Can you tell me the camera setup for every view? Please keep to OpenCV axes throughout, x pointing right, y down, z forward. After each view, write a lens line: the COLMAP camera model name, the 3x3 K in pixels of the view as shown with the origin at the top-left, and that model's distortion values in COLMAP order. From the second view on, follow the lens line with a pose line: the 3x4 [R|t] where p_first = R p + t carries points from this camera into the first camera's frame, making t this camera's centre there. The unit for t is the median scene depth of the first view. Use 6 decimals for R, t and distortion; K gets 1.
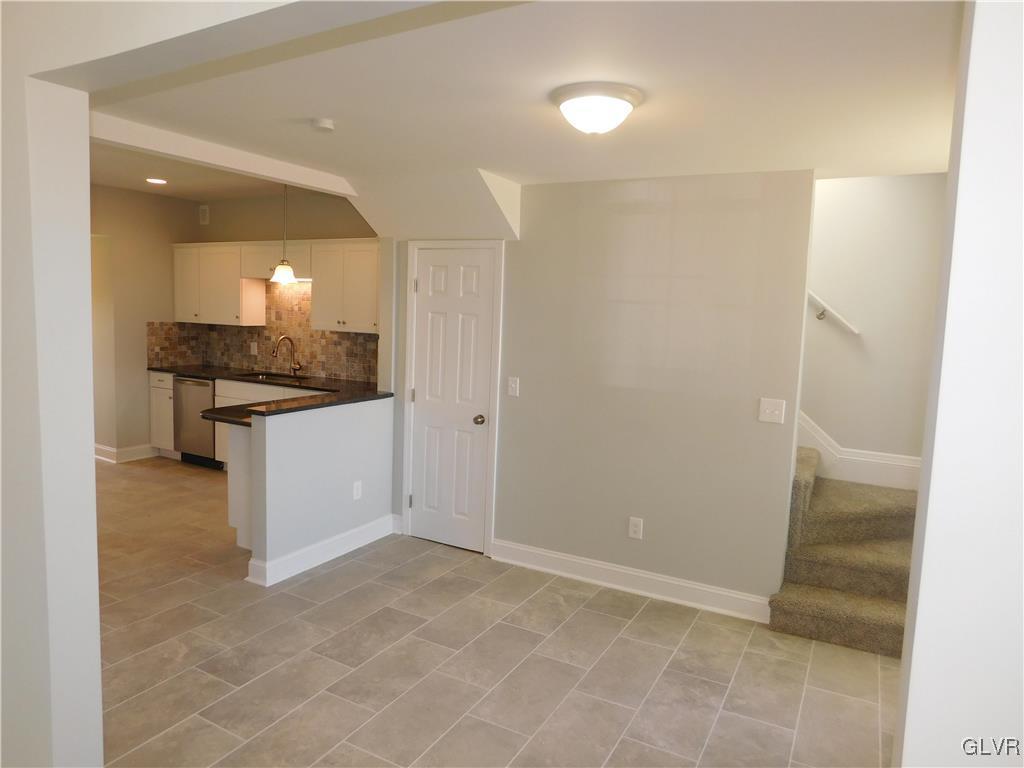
lens RADIAL K [[679.7, 0, 510.1], [0, 679.7, 377.2], [0, 0, 1]] dist [-0.048542, 0.018760]
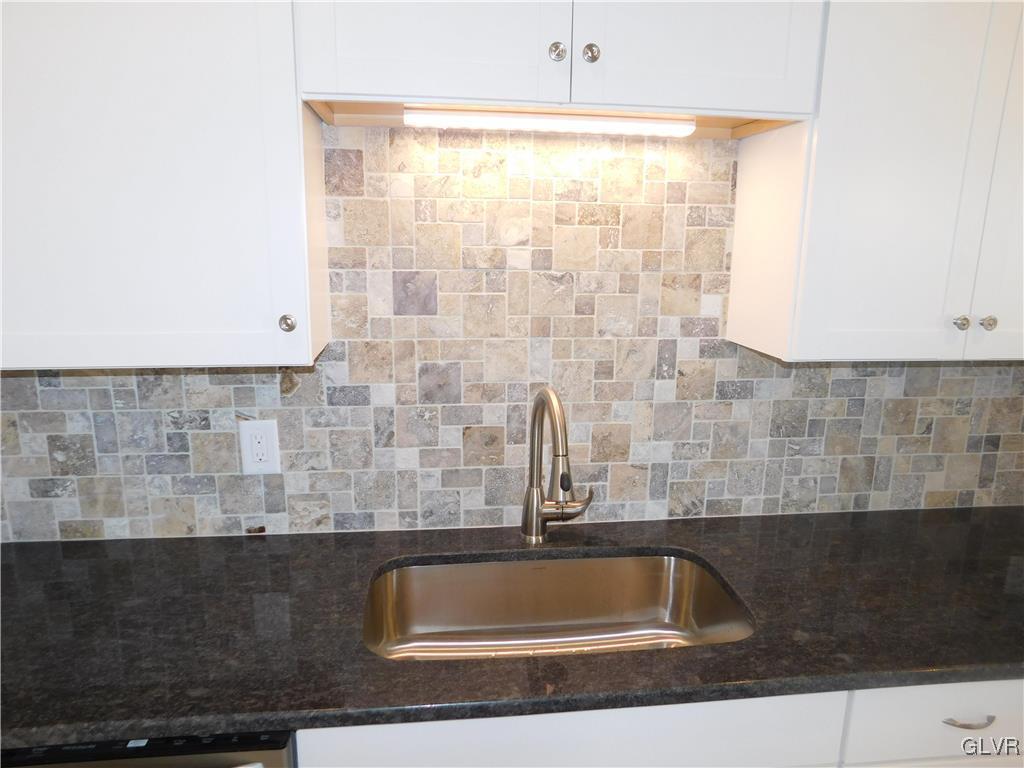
lens RADIAL K [[679.7, 0, 510.6], [0, 679.7, 387.0], [0, 0, 1]] dist [-0.048542, 0.018760]
pose [[0.812920, -0.145551, 0.563893, -0.460480], [0.072175, 0.985979, 0.150450, -0.094499], [-0.577885, -0.081605, 0.812028, 0.817881]]
